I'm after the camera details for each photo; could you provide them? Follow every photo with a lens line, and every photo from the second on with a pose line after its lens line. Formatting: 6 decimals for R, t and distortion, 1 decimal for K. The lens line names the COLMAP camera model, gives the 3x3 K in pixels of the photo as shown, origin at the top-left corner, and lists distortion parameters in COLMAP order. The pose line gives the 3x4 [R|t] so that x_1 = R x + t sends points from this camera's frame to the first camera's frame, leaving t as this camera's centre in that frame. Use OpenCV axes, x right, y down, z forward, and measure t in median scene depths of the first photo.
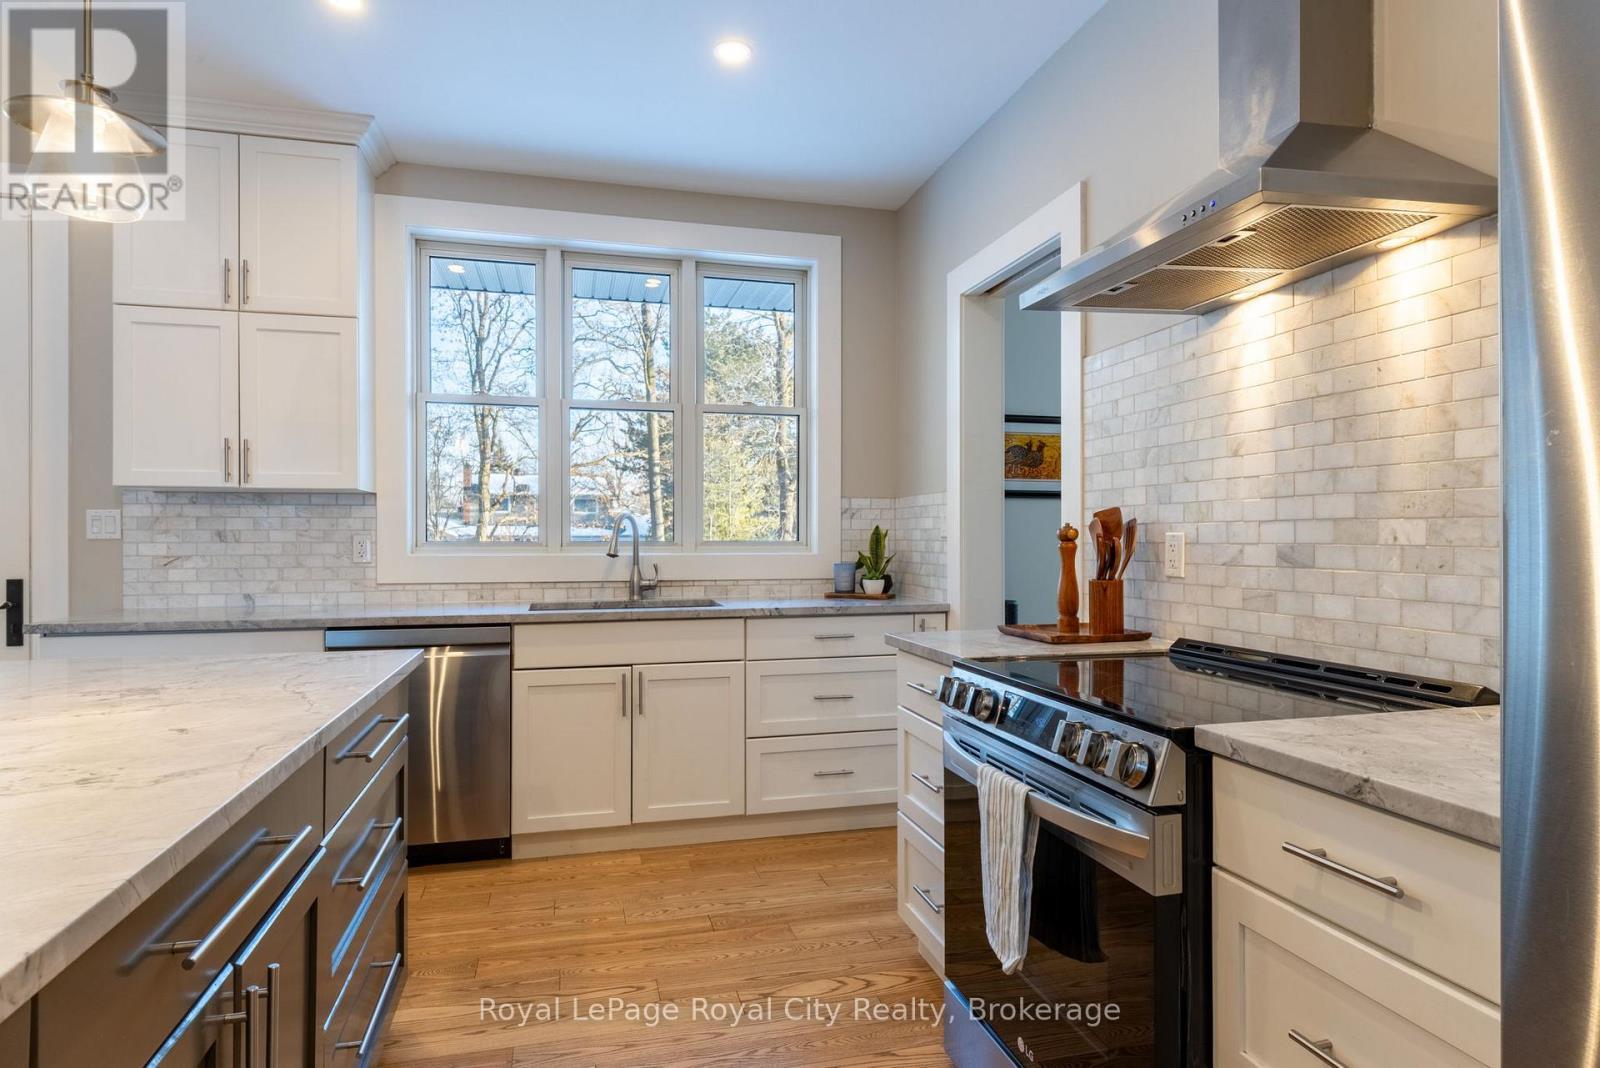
lens RADIAL K [[838.0, 0, 769.3], [0, 838.0, 535.3], [0, 0, 1]] dist [0.000681, -0.000170]
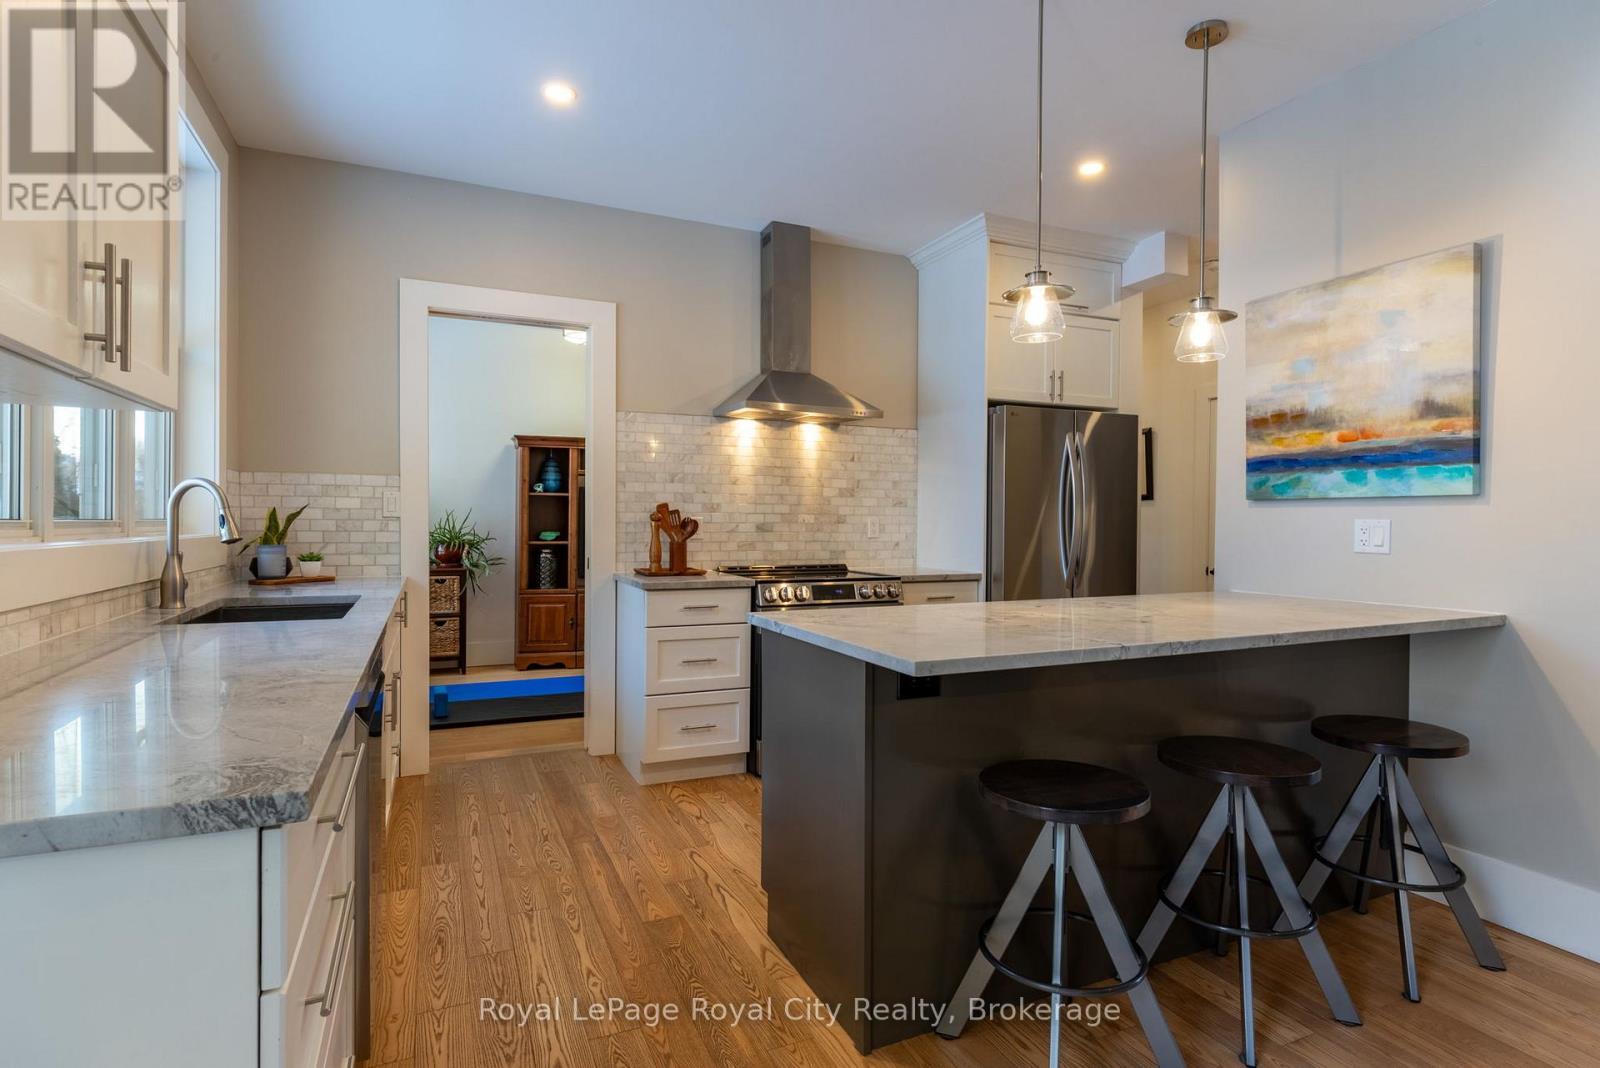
lens RADIAL K [[838.0, 0, 769.3], [0, 838.0, 535.3], [0, 0, 1]] dist [0.000681, -0.000170]
pose [[-0.148093, -0.016806, 0.988831, -1.767201], [-0.009652, 0.999833, 0.015547, 0.008207], [-0.988926, -0.007242, -0.148230, 1.273140]]
